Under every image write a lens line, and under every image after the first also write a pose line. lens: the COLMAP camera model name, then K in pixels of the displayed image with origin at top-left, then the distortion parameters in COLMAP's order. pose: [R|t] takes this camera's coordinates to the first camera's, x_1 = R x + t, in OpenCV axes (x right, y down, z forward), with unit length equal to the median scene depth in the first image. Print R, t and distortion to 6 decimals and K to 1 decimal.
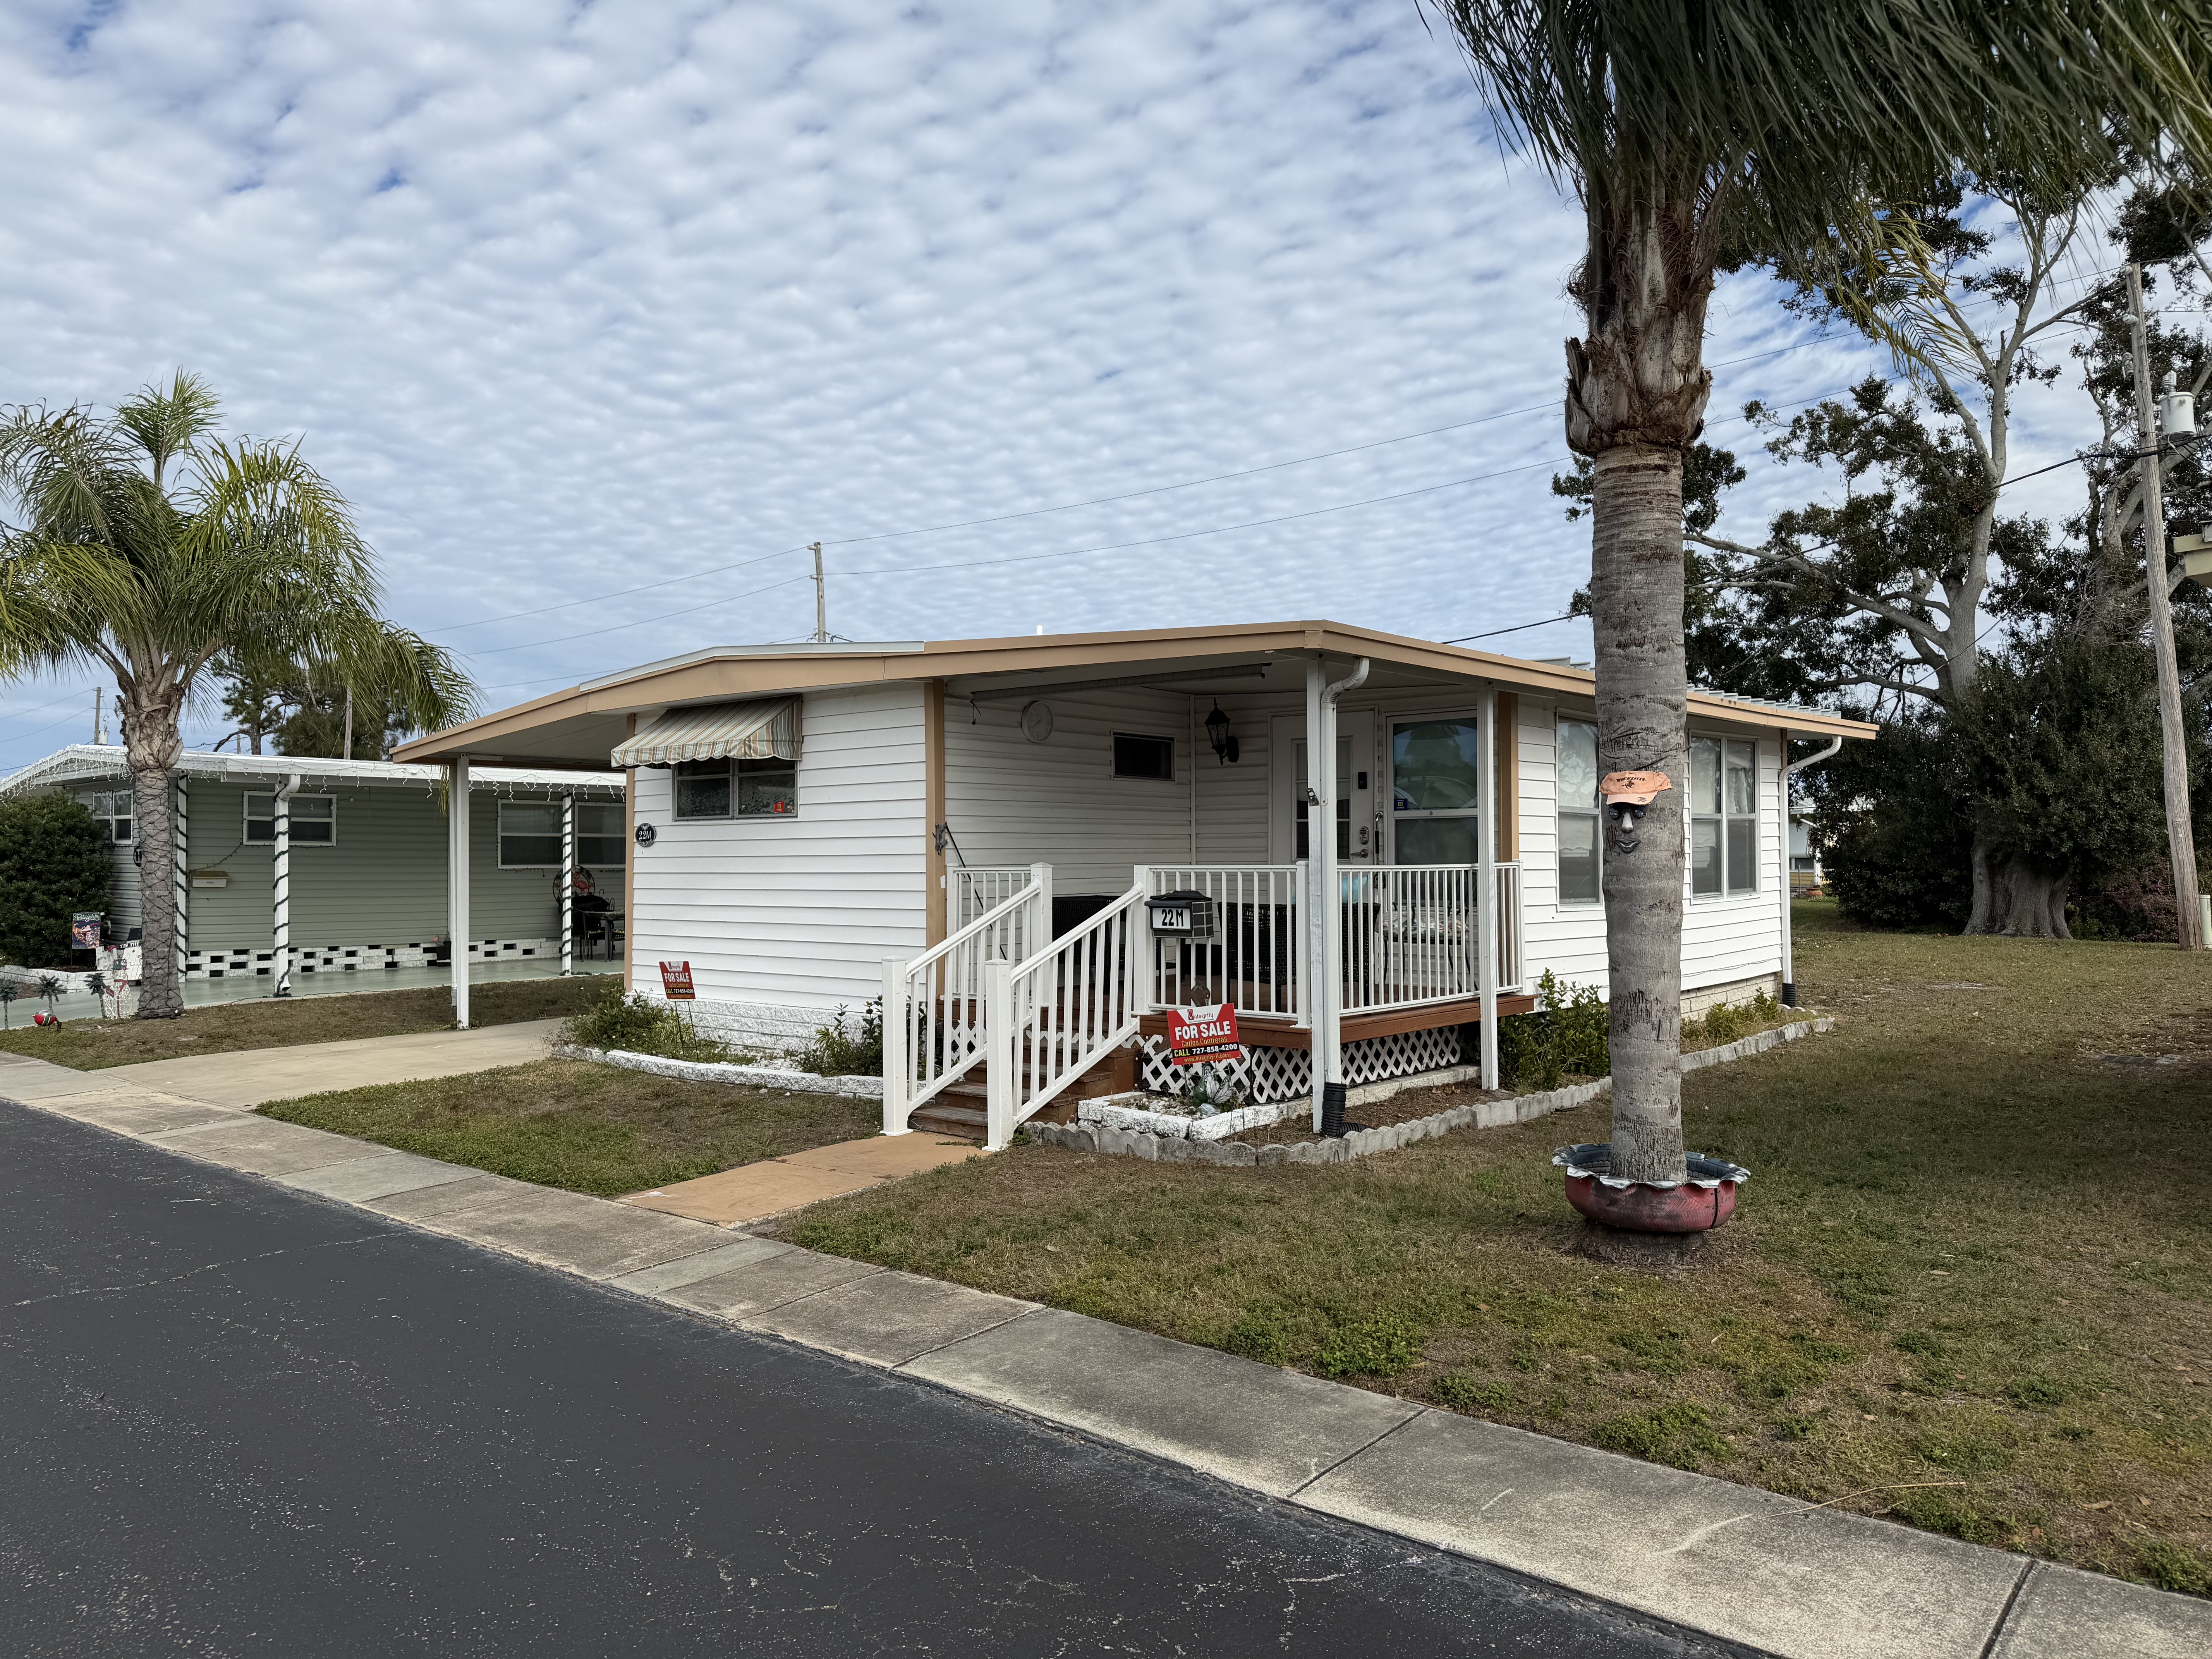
lens RADIAL K [[1545.5, 0, 1135.7], [0, 1545.5, 852.4], [0, 0, 1]] dist [0.010904, -0.008852]
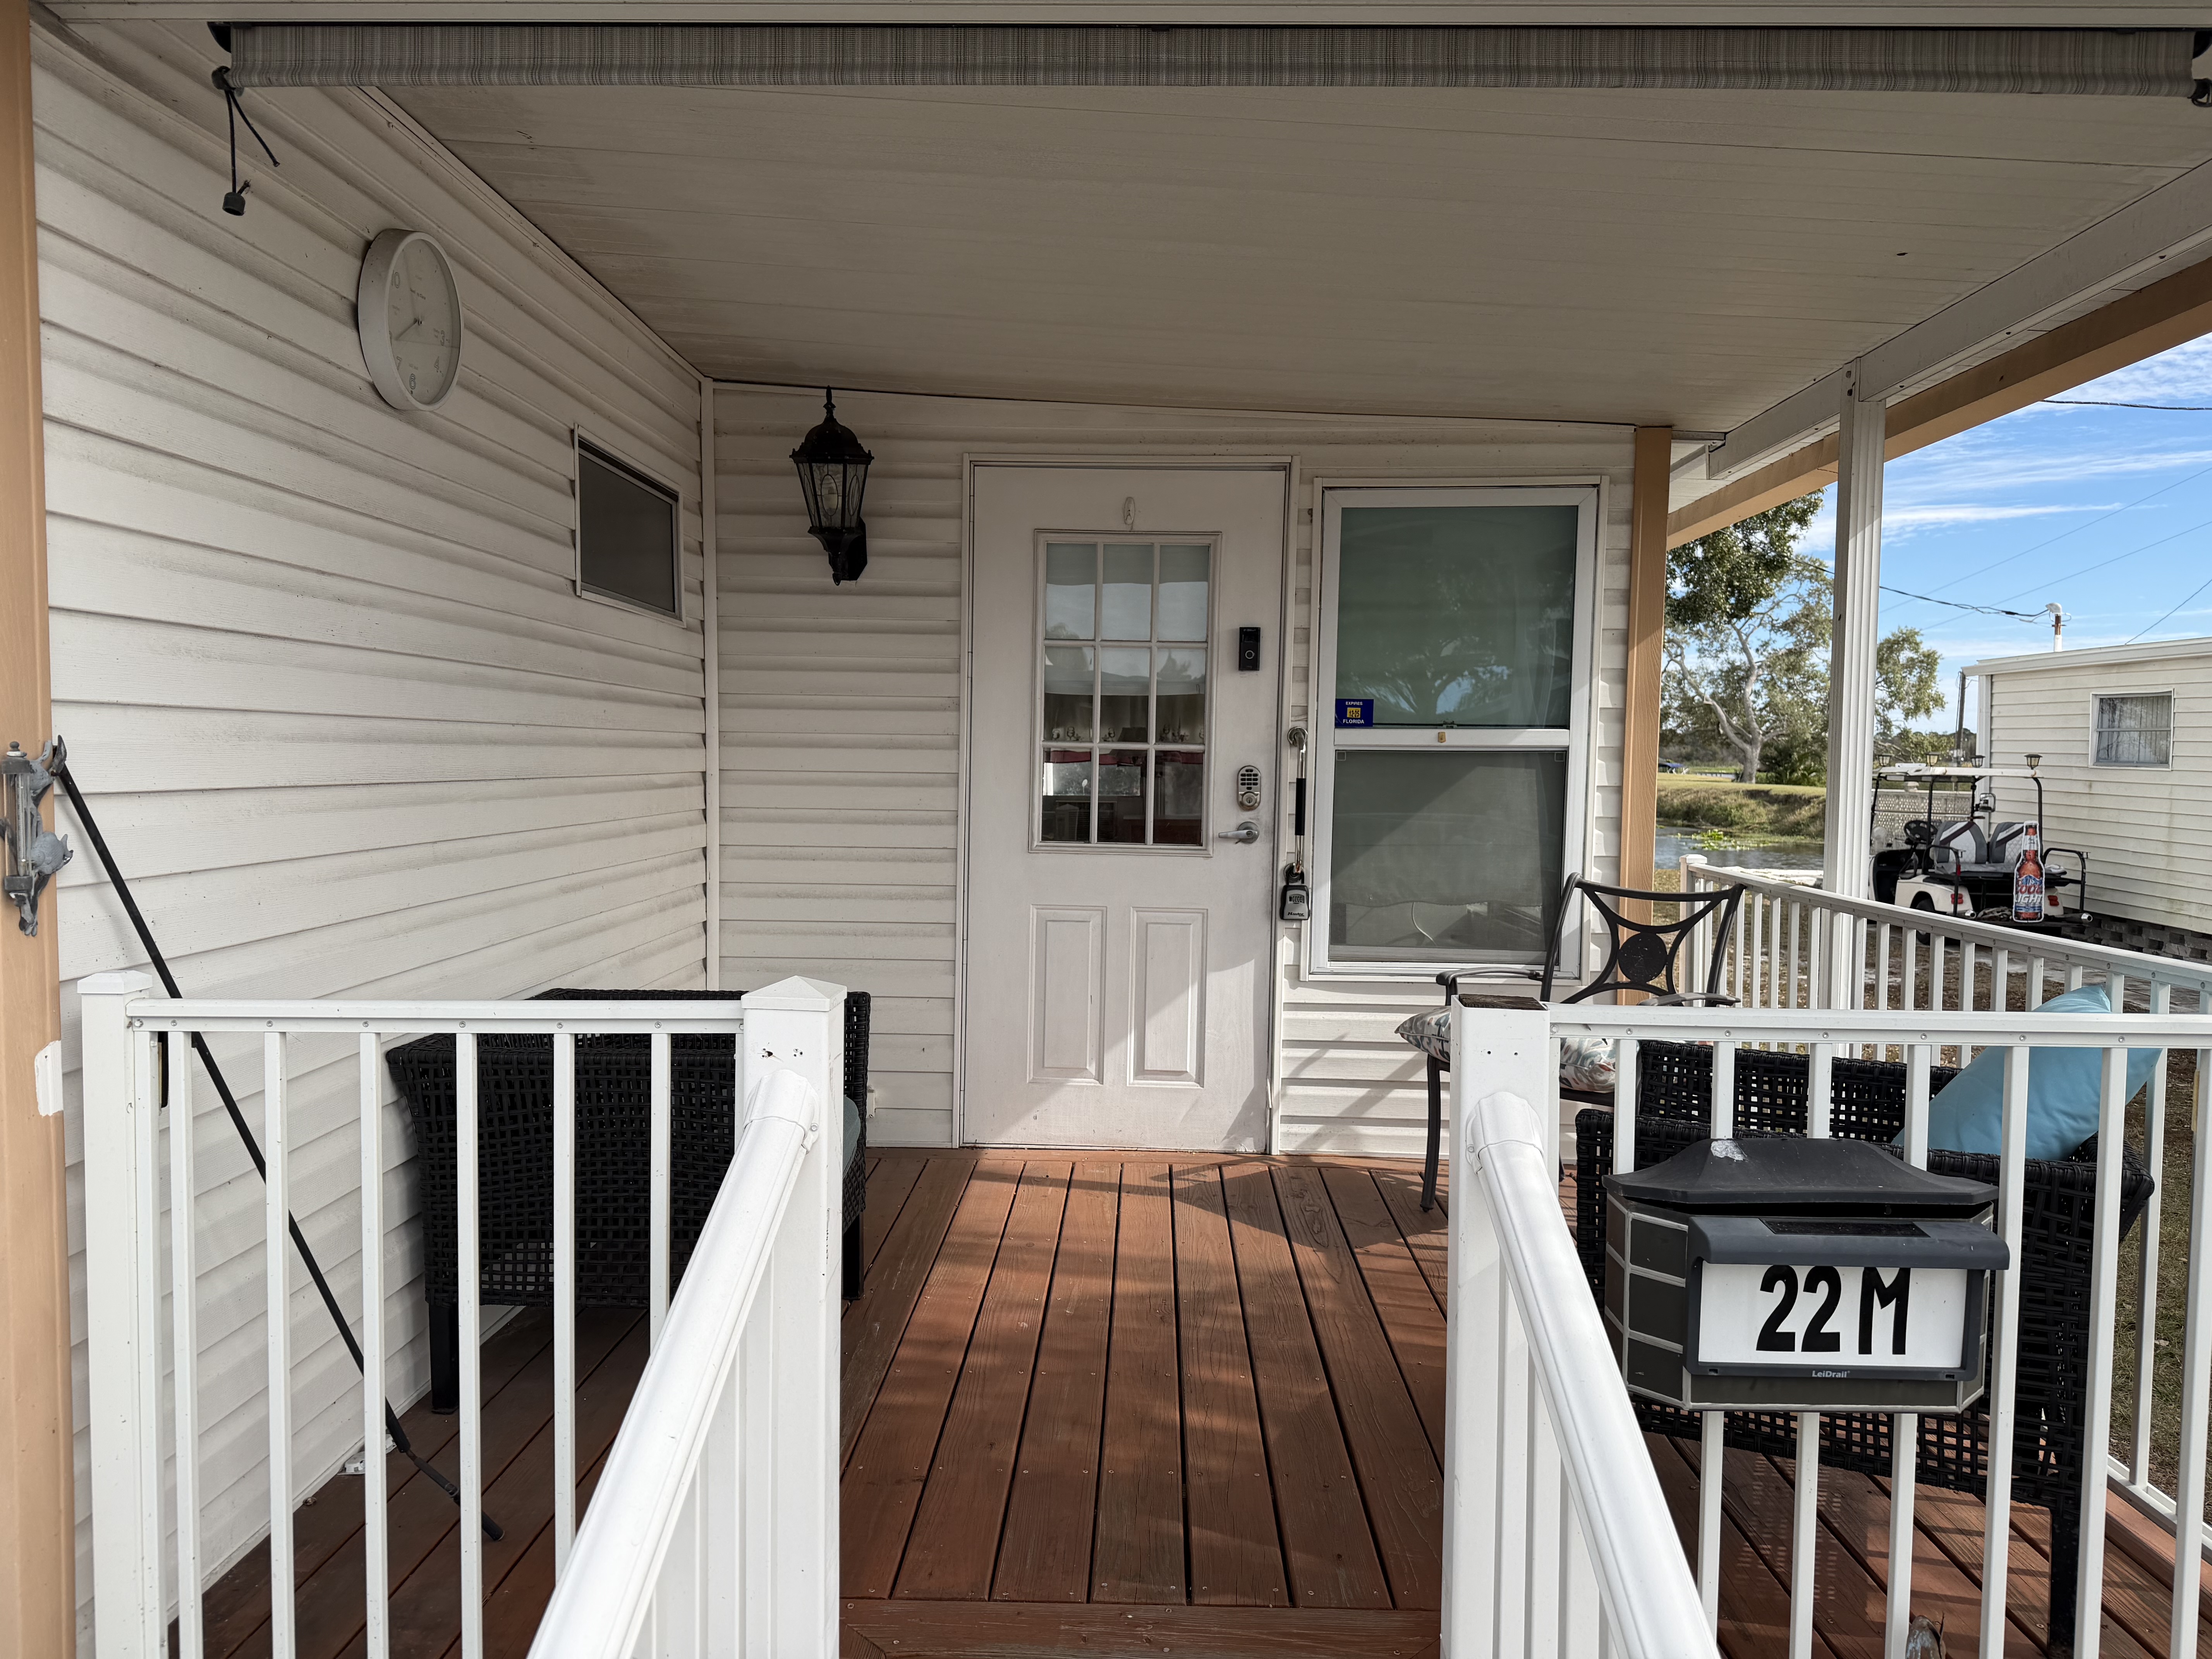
lens RADIAL K [[1544.2, 0, 1106.0], [0, 1544.2, 829.5], [0, 0, 1]] dist [0.074454, -0.070721]
pose [[0.784148, -0.015394, 0.620382, -0.167861], [-0.015196, 0.998916, 0.043993, -0.022910], [-0.620387, -0.043924, 0.783065, 0.943259]]
